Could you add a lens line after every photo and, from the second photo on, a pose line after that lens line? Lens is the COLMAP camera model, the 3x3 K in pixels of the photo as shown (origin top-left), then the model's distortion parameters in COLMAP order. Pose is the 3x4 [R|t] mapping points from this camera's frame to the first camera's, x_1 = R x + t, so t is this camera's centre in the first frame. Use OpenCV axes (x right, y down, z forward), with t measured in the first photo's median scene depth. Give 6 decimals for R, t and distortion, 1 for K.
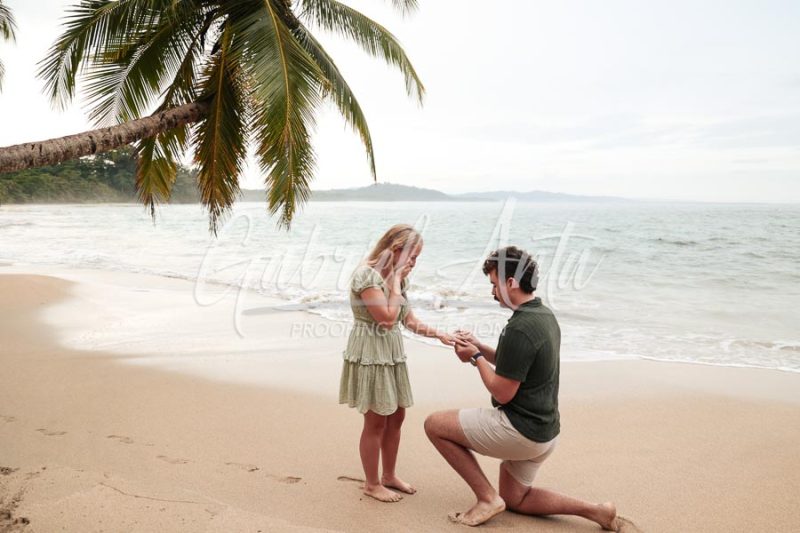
lens RADIAL K [[572.1, 0, 396.0], [0, 572.1, 271.8], [0, 0, 1]] dist [-0.079154, 0.064443]
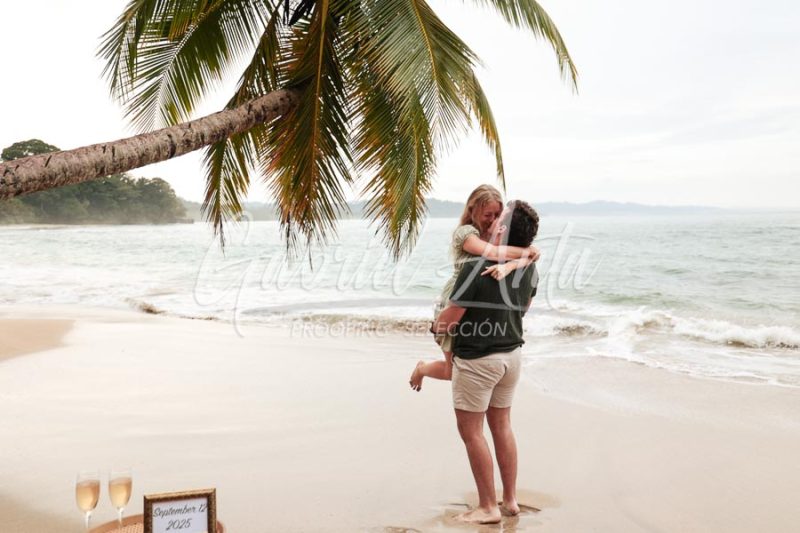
lens RADIAL K [[761.2, 0, 404.1], [0, 761.2, 269.5], [0, 0, 1]] dist [-0.015537, 0.148450]
pose [[0.999888, -0.014991, 0.000441, -0.230780], [0.014992, 0.998358, -0.055285, -0.003776], [0.000388, 0.055285, 0.998471, 0.005477]]
